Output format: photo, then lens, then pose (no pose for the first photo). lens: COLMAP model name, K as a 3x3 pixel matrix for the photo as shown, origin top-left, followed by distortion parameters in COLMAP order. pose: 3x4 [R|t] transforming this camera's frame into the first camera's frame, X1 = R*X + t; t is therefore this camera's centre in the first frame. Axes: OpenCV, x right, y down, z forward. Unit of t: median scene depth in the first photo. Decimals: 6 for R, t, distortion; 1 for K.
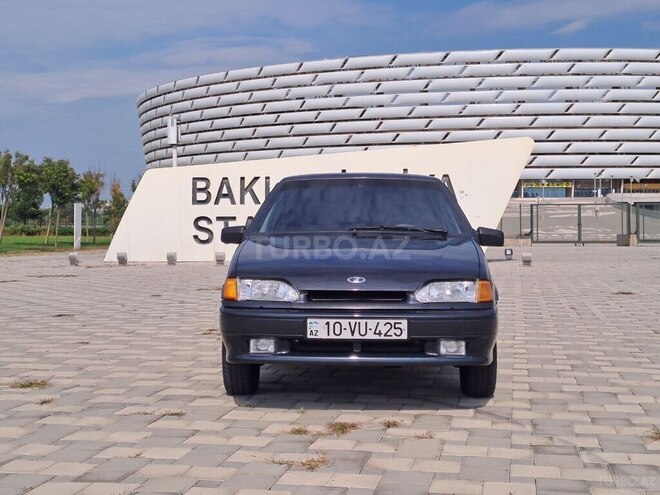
lens RADIAL K [[1002.4, 0, 325.0], [0, 1002.4, 252.0], [0, 0, 1]] dist [0.137564, 0.000000]
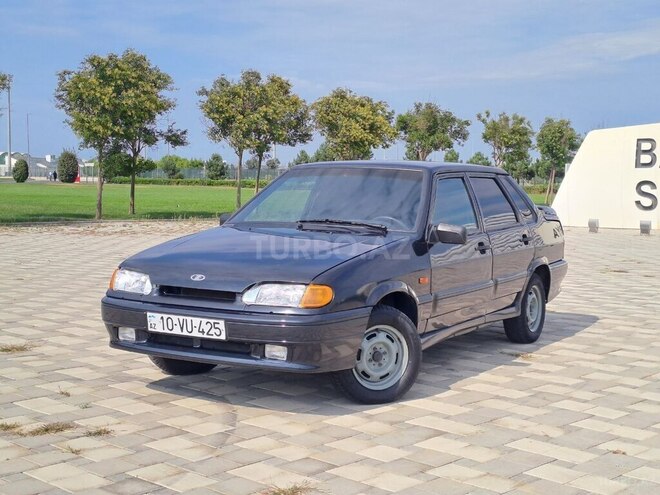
lens RADIAL K [[1002.4, 0, 330.8], [0, 1002.4, 274.4], [0, 0, 1]] dist [0.137564, 0.000000]
pose [[0.854116, 0.057438, -0.516901, 0.132927], [-0.023724, 0.997151, 0.071603, -0.010052], [0.519541, -0.048895, 0.853046, 0.041022]]
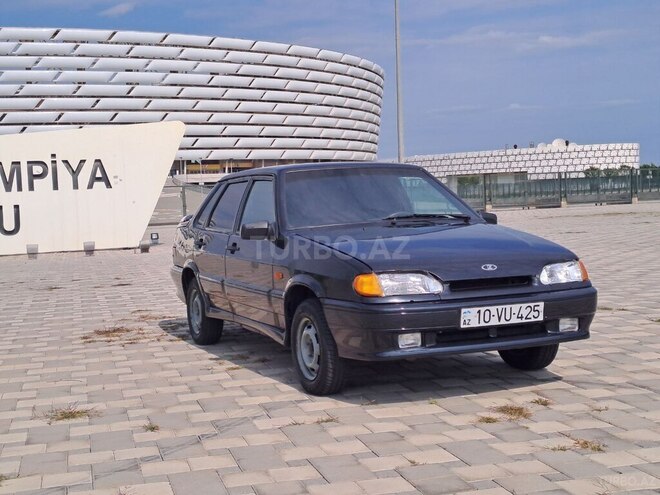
lens RADIAL K [[1002.4, 0, 309.5], [0, 1002.4, 266.1], [0, 0, 1]] dist [0.137564, 0.000000]
pose [[0.904571, -0.067200, 0.420992, -0.111861], [0.053985, 0.997605, 0.043245, -0.005334], [-0.422890, -0.016391, 0.906033, 0.030581]]
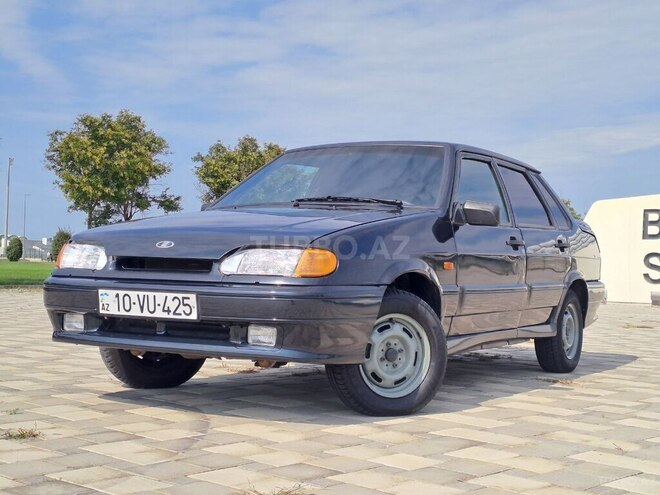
lens RADIAL K [[1002.4, 0, 329.3], [0, 1002.4, 249.1], [0, 0, 1]] dist [0.137564, 0.000000]
pose [[0.855444, 0.009935, -0.517799, 0.110282], [-0.037257, 0.998406, -0.042395, 0.012054], [0.516553, 0.055559, 0.854451, 0.076974]]
